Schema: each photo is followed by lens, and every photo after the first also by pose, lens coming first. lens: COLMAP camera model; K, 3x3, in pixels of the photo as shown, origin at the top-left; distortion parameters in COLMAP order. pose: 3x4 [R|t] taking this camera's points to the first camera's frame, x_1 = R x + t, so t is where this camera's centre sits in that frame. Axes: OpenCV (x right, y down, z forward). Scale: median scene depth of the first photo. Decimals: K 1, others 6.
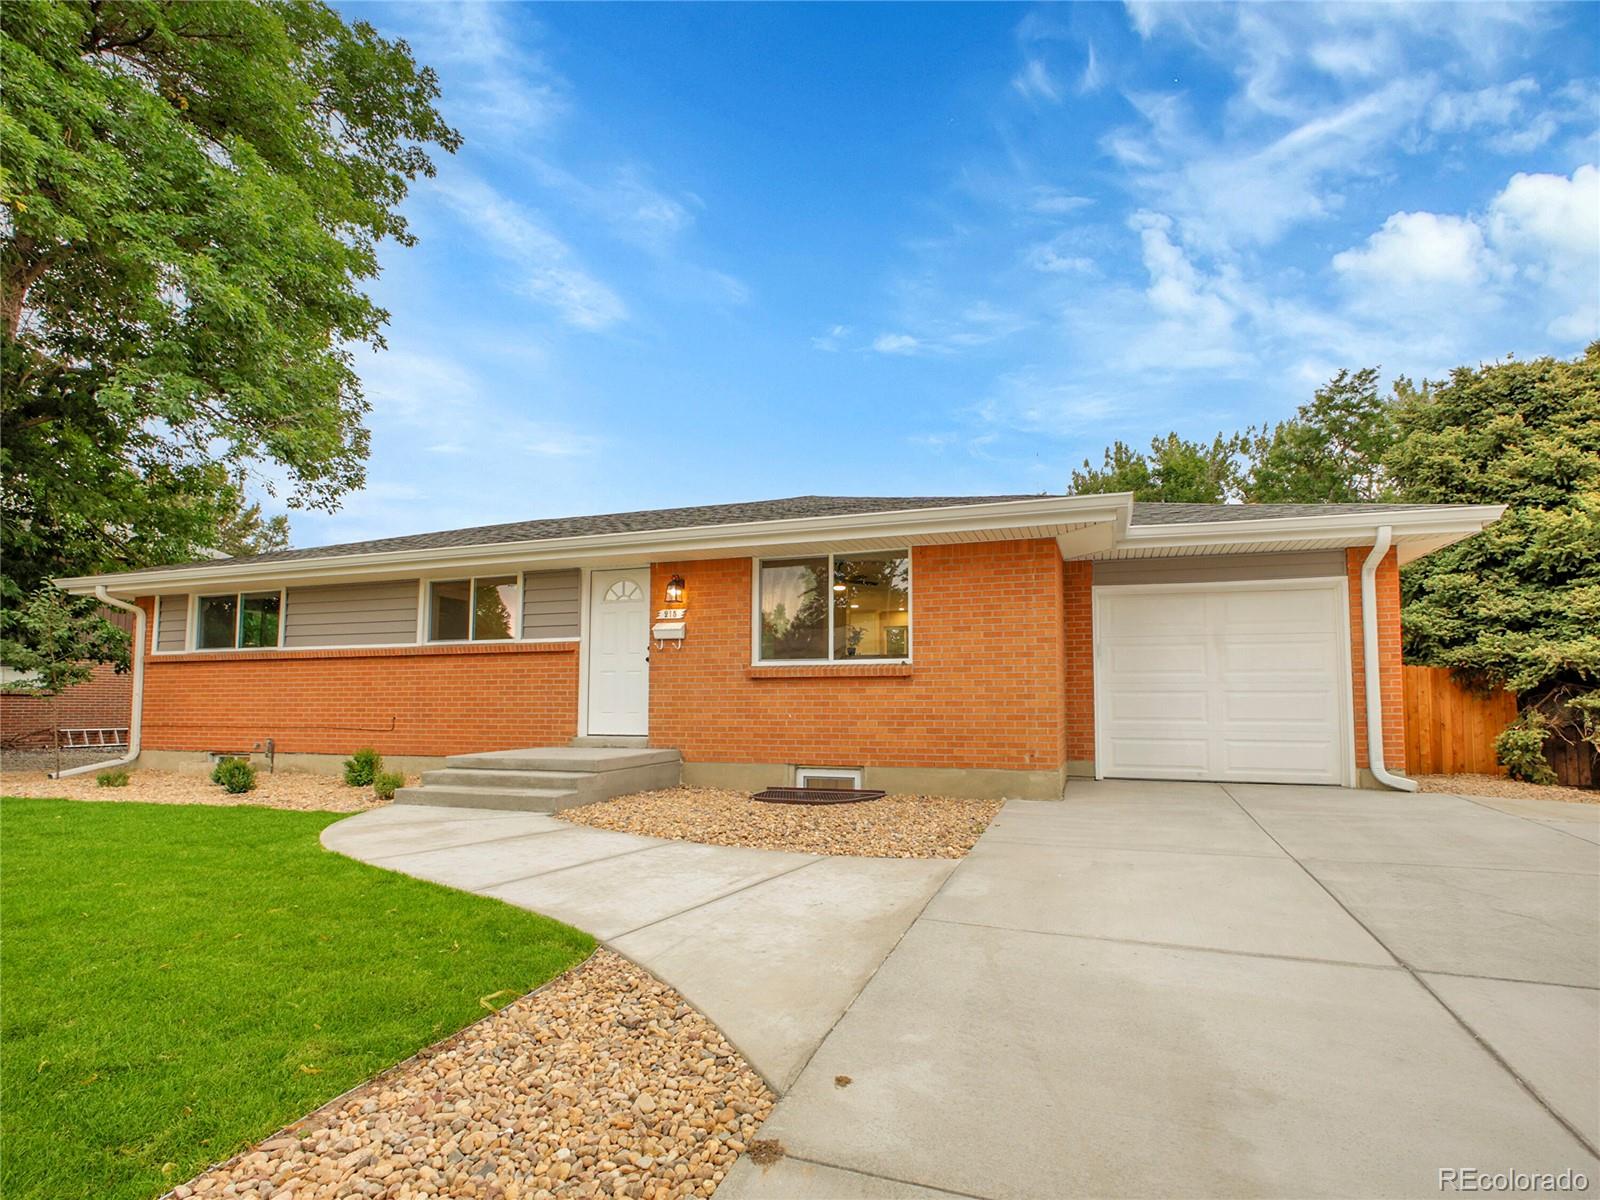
lens RADIAL K [[807.0, 0, 838.2], [0, 807.0, 663.8], [0, 0, 1]] dist [0.004900, -0.000738]
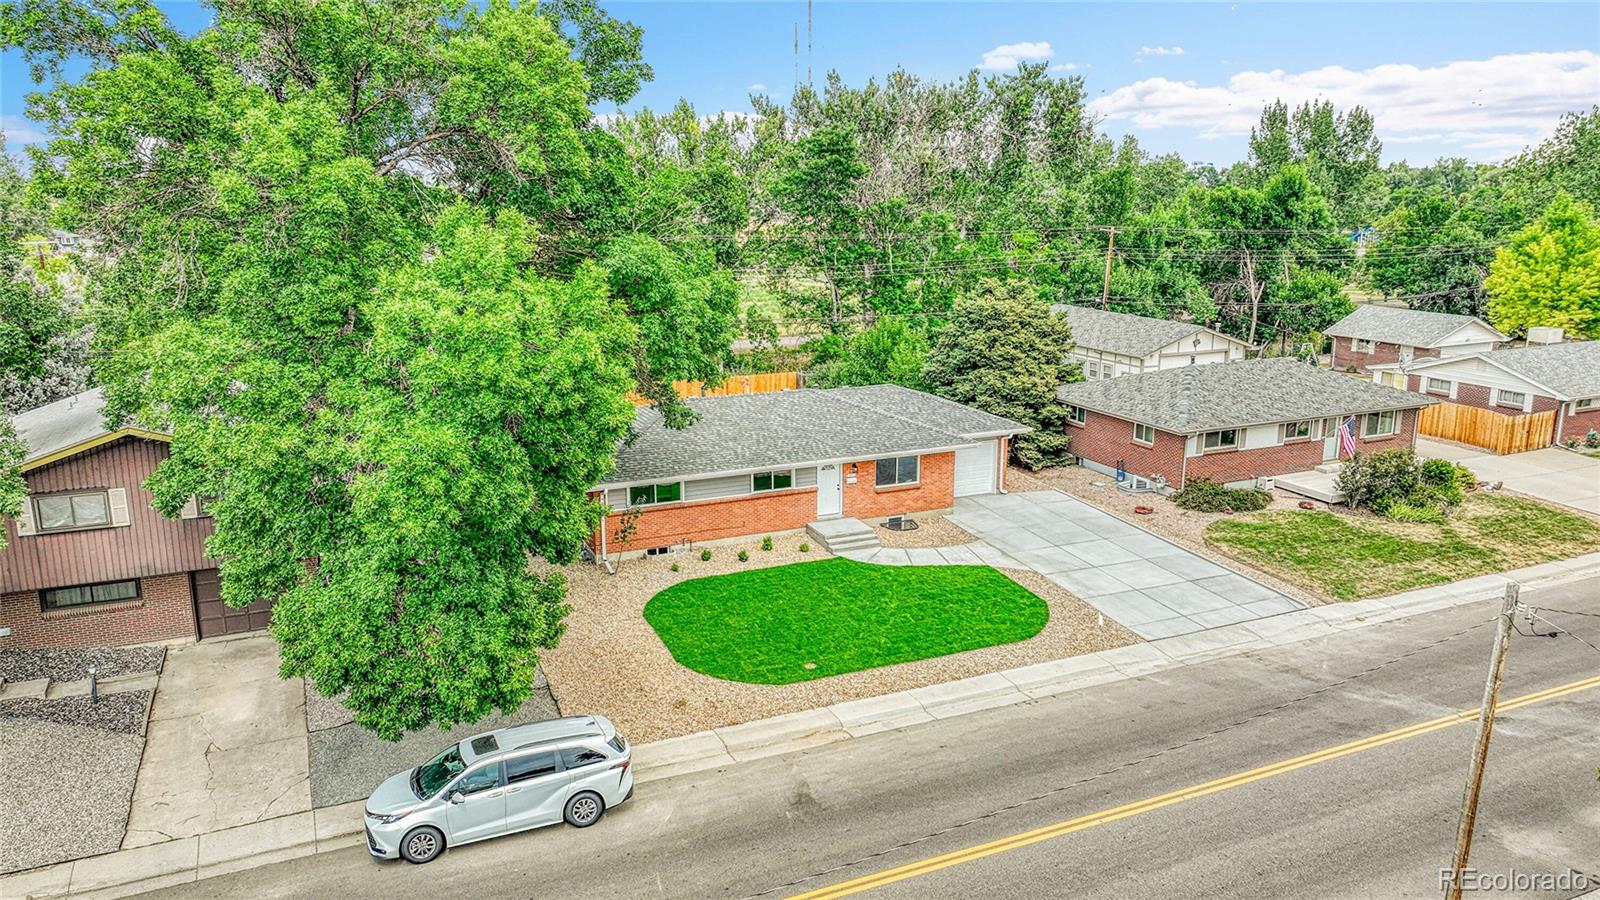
lens RADIAL K [[1118.0, 0, 803.2], [0, 1118.0, 448.4], [0, 0, 1]] dist [0.003339, 0.004810]
pose [[0.733634, -0.156958, 0.661170, -2.750005], [-0.038310, 0.961859, 0.270848, -1.144066], [-0.678465, -0.224033, 0.699639, -1.600766]]
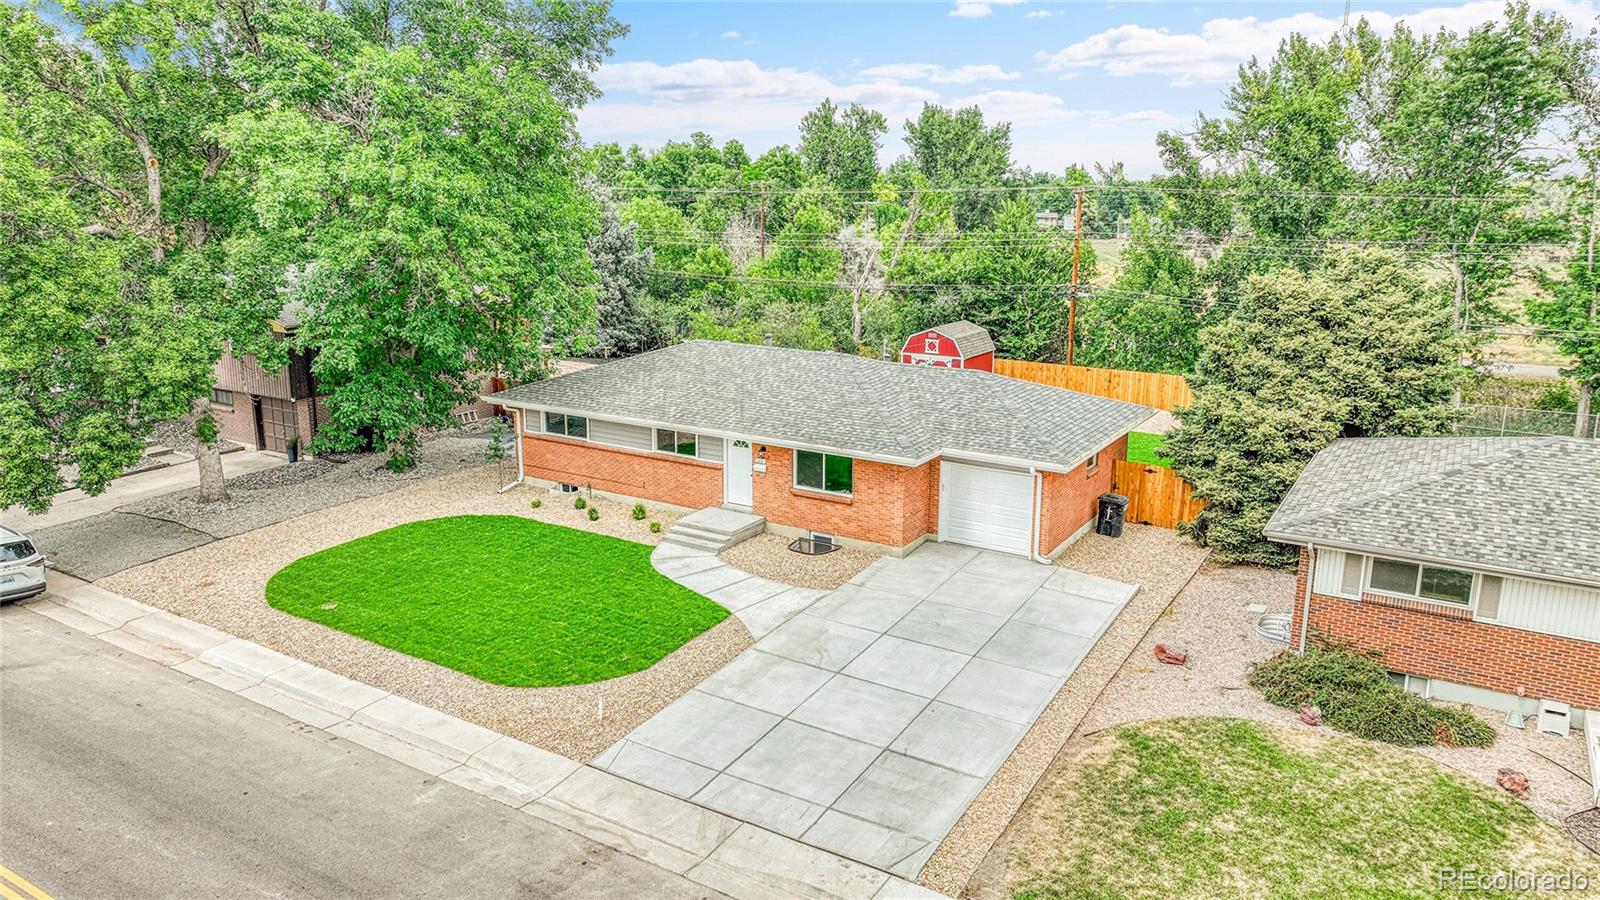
lens RADIAL K [[1118.0, 0, 801.8], [0, 1118.0, 447.8], [0, 0, 1]] dist [0.003339, 0.004810]
pose [[0.973803, 0.058093, -0.219845, 0.545320], [0.007333, 0.958290, 0.285703, -0.899857], [0.227273, -0.279830, 0.932760, -1.746339]]
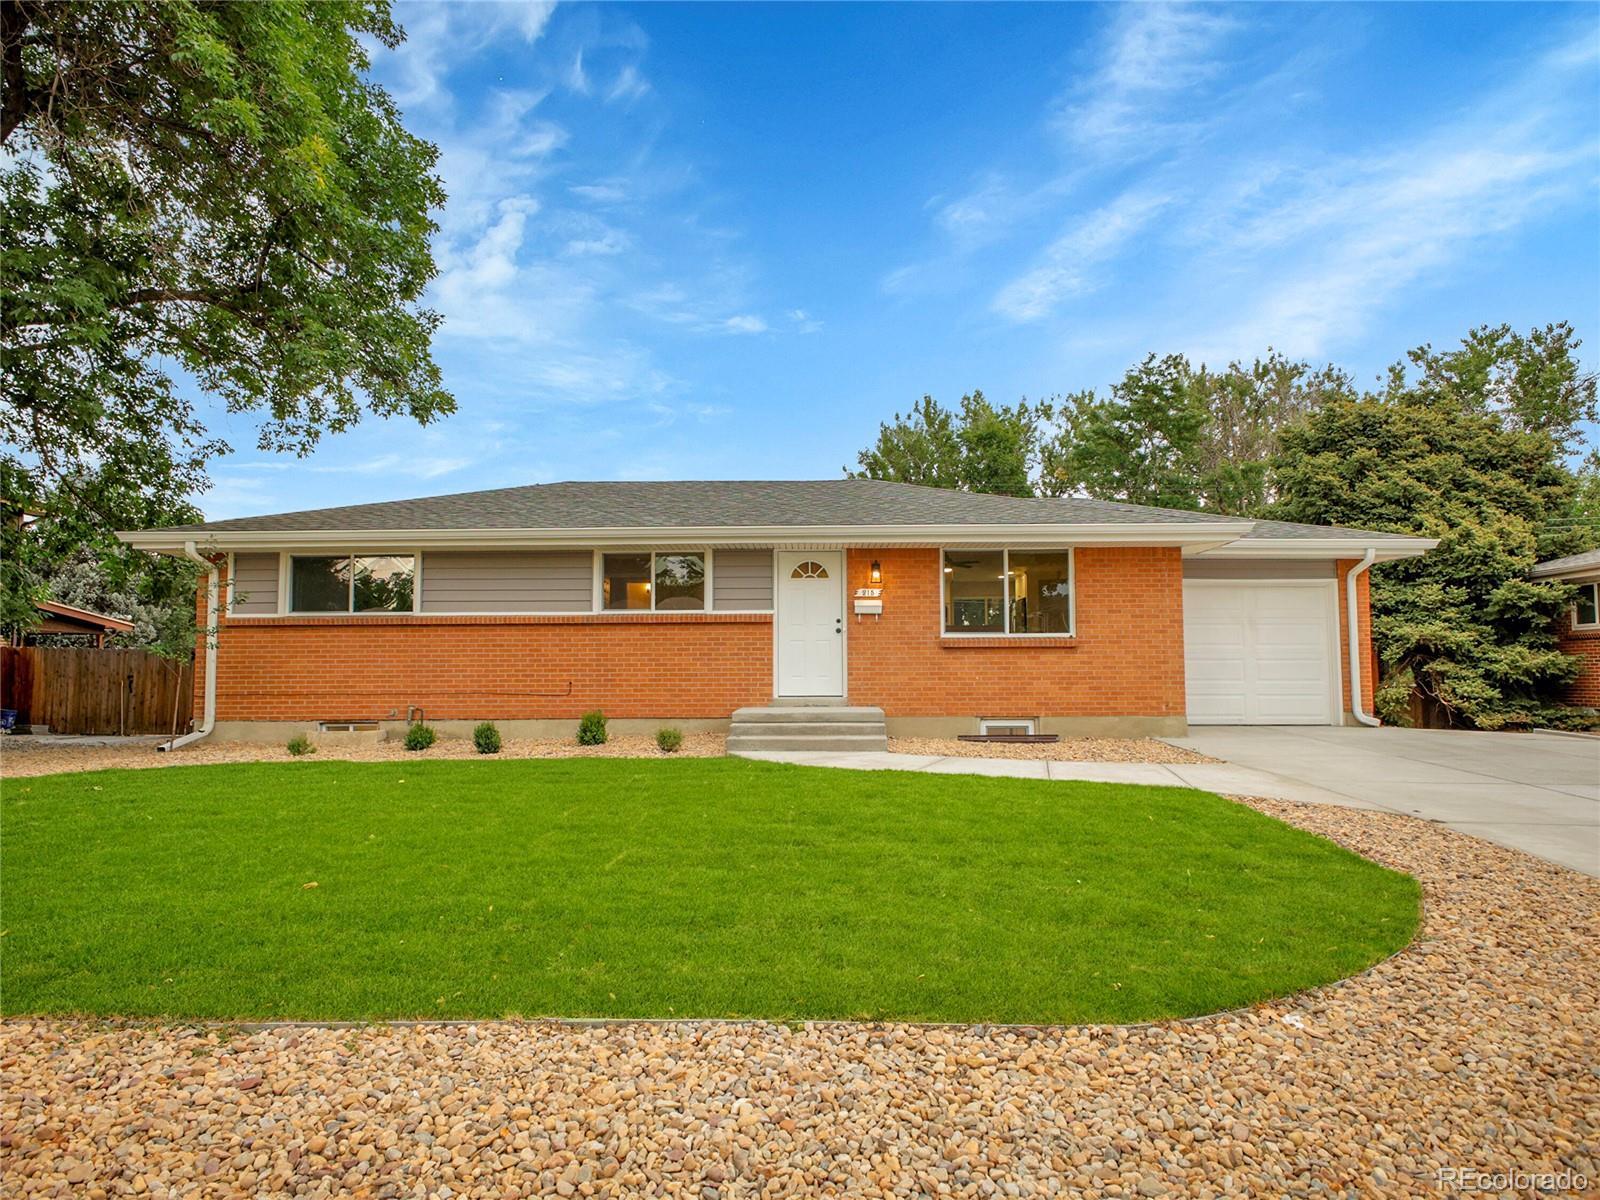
lens RADIAL K [[999.8, 0, 800.8], [0, 999.8, 630.0], [0, 0, 1]] dist [-0.002018, 0.006029]
pose [[0.953197, 0.011064, 0.302146, -0.654103], [-0.012084, 0.999926, 0.001506, -0.007082], [-0.302107, -0.005086, 0.953260, -0.324690]]
